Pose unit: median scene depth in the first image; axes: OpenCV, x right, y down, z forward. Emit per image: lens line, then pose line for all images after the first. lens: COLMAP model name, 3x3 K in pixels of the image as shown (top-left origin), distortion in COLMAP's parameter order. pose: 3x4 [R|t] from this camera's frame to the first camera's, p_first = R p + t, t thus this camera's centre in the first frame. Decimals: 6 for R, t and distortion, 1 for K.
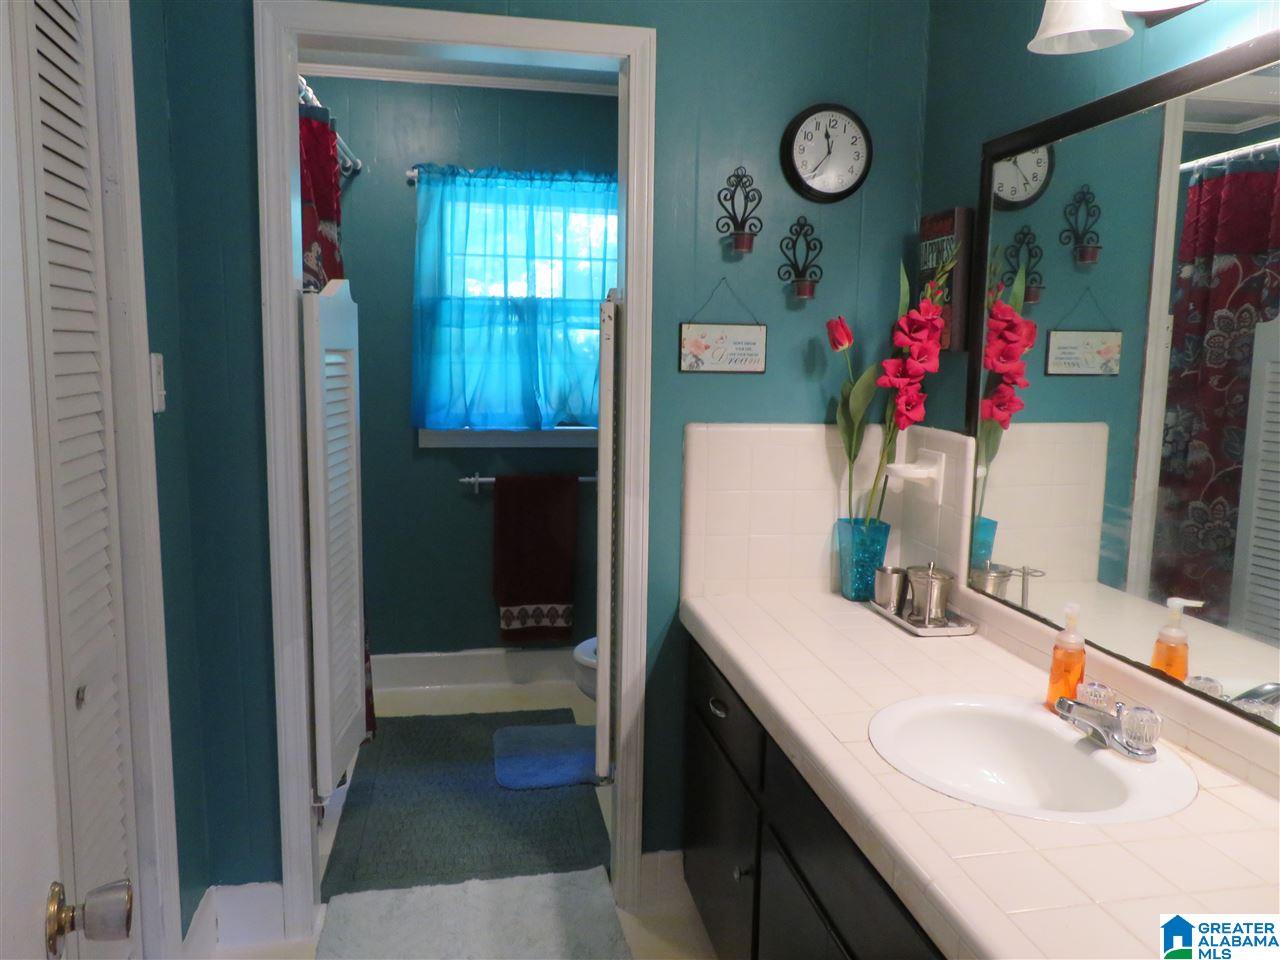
lens RADIAL K [[926.7, 0, 640.0], [0, 926.7, 480.0], [0, 0, 1]] dist [-0.000721, -0.006297]
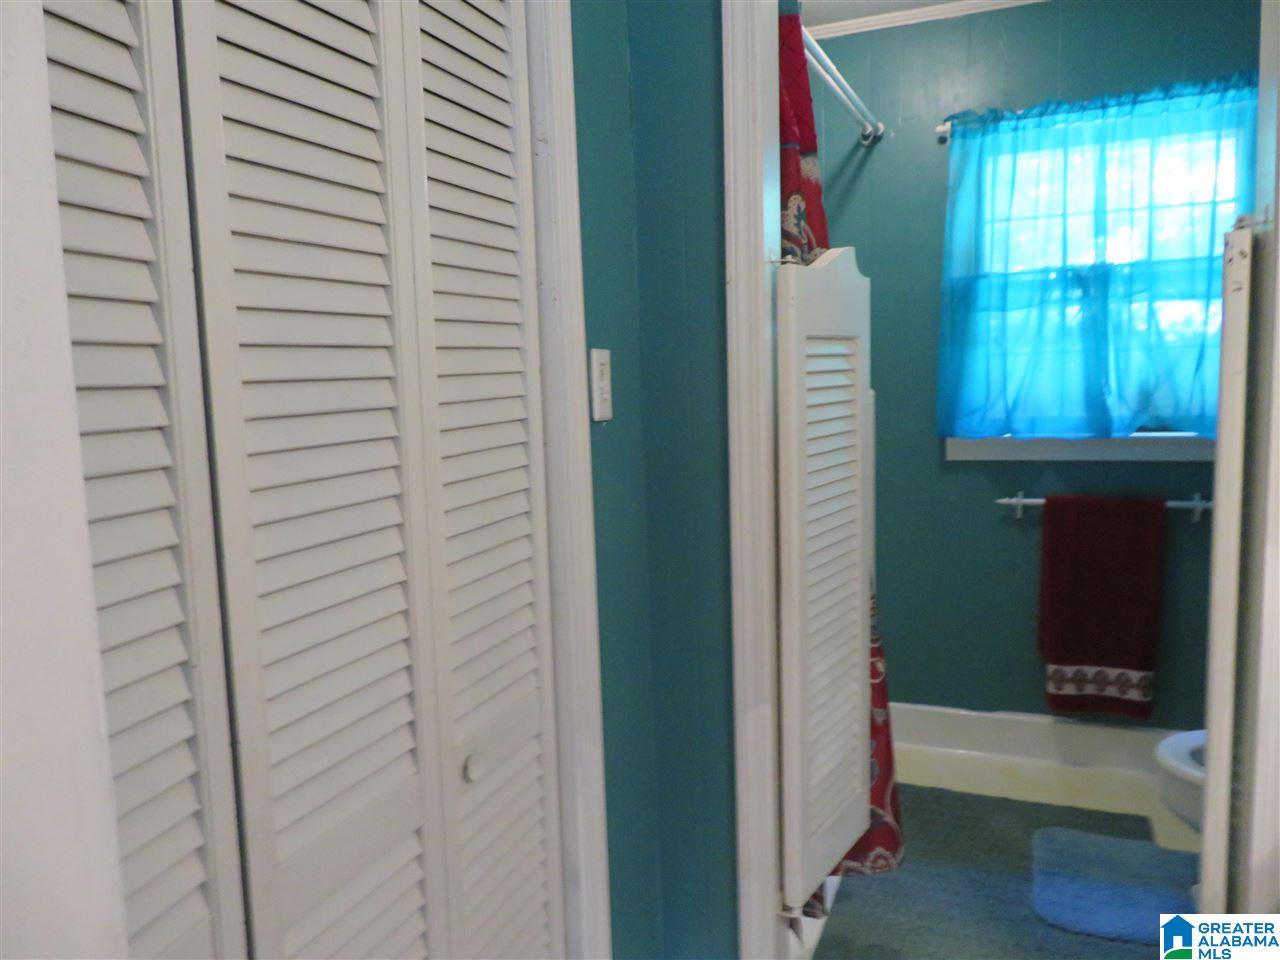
lens RADIAL K [[926.7, 0, 640.0], [0, 926.7, 480.0], [0, 0, 1]] dist [-0.000721, -0.006297]
pose [[0.839555, 0.017884, -0.542981, -0.018934], [-0.023390, 0.999721, -0.003238, -0.008337], [0.542772, 0.015419, 0.839739, 0.160773]]
